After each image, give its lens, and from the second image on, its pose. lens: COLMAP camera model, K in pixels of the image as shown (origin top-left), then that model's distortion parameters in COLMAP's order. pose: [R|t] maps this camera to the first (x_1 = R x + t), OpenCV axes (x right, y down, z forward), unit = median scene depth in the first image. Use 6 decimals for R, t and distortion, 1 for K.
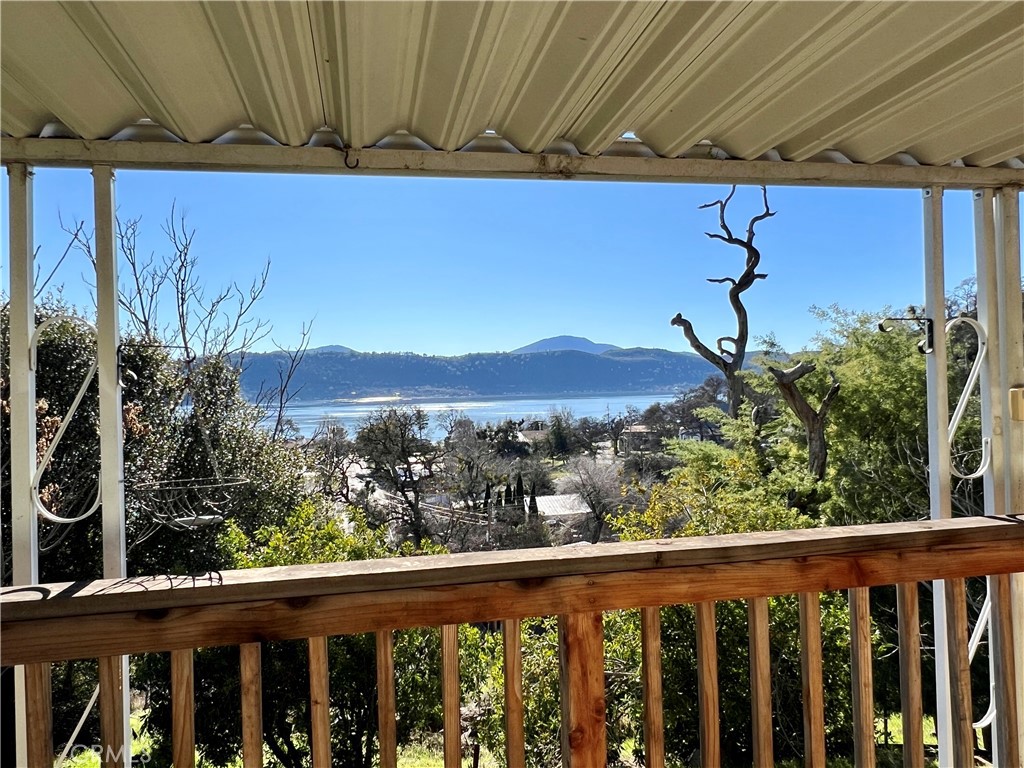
lens RADIAL K [[765.1, 0, 512.0], [0, 765.1, 384.1], [0, 0, 1]] dist [-0.000969, -0.000176]
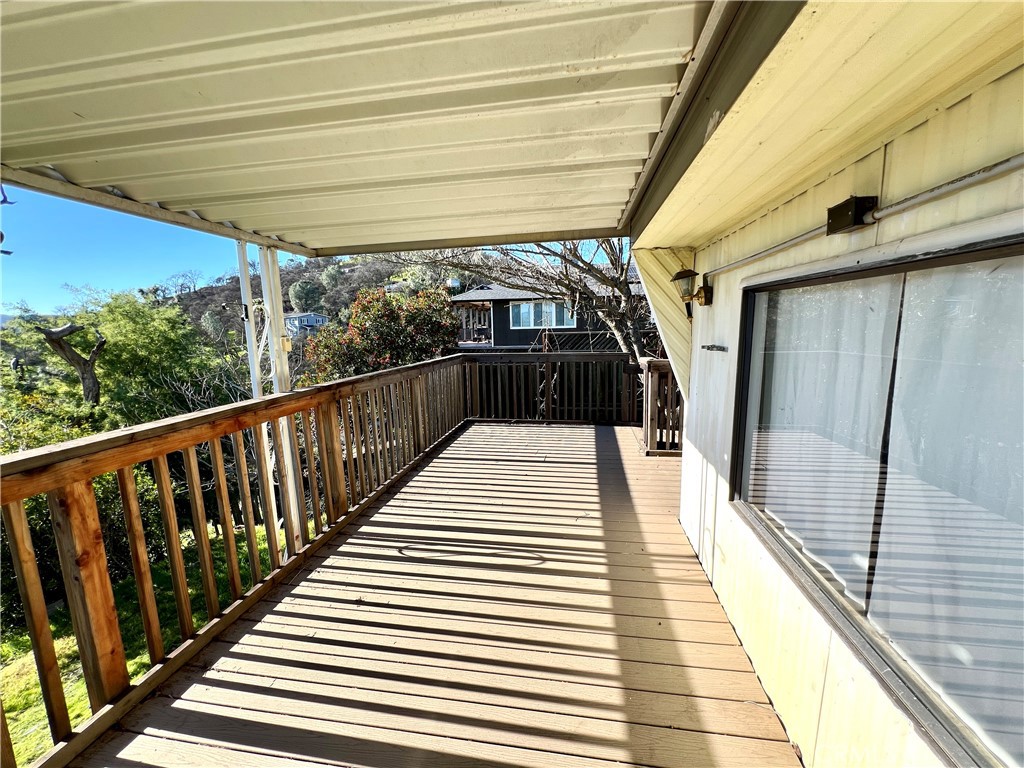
lens RADIAL K [[411.6, 0, 516.8], [0, 411.6, 385.7], [0, 0, 1]] dist [-0.001332, 0.000447]
pose [[0.342249, -0.115575, 0.932474, -0.095405], [0.009601, 0.992785, 0.119527, 0.002854], [-0.939560, -0.031956, 0.340889, -0.033534]]
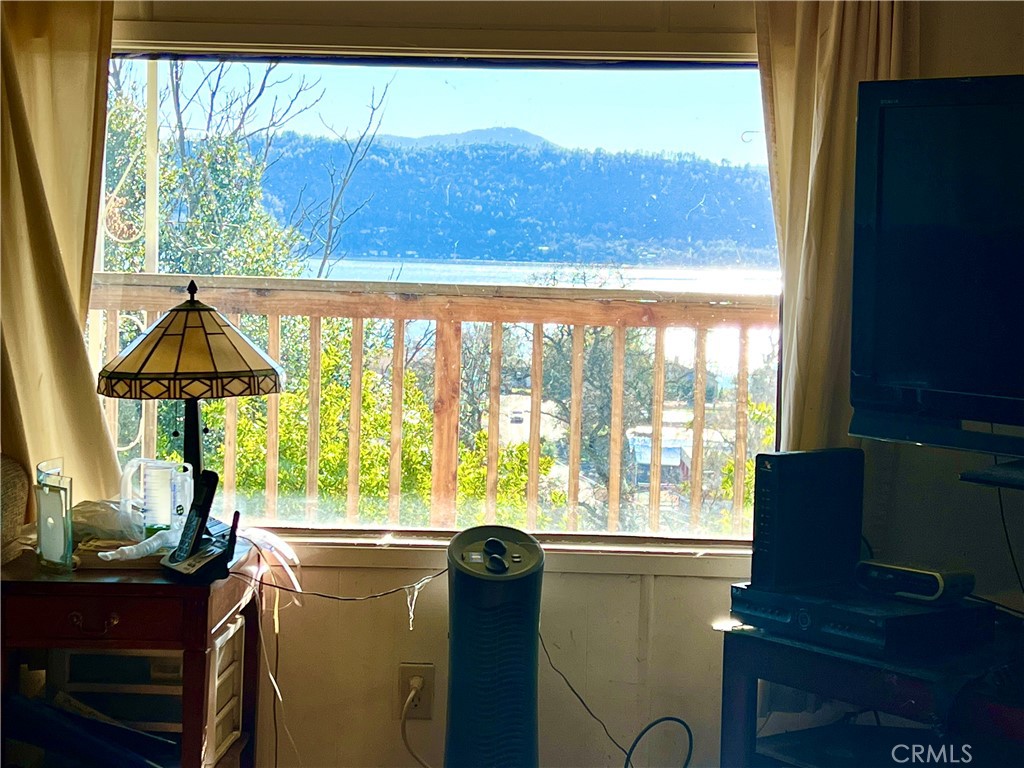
lens RADIAL K [[1911.1, 0, 510.0], [0, 1911.1, 385.9], [0, 0, 1]] dist [0.142770, 0.000000]
pose [[0.973307, 0.075359, -0.216784, 0.270514], [-0.058280, 0.994749, 0.084132, 0.026398], [0.221986, -0.069252, 0.972588, -0.683640]]
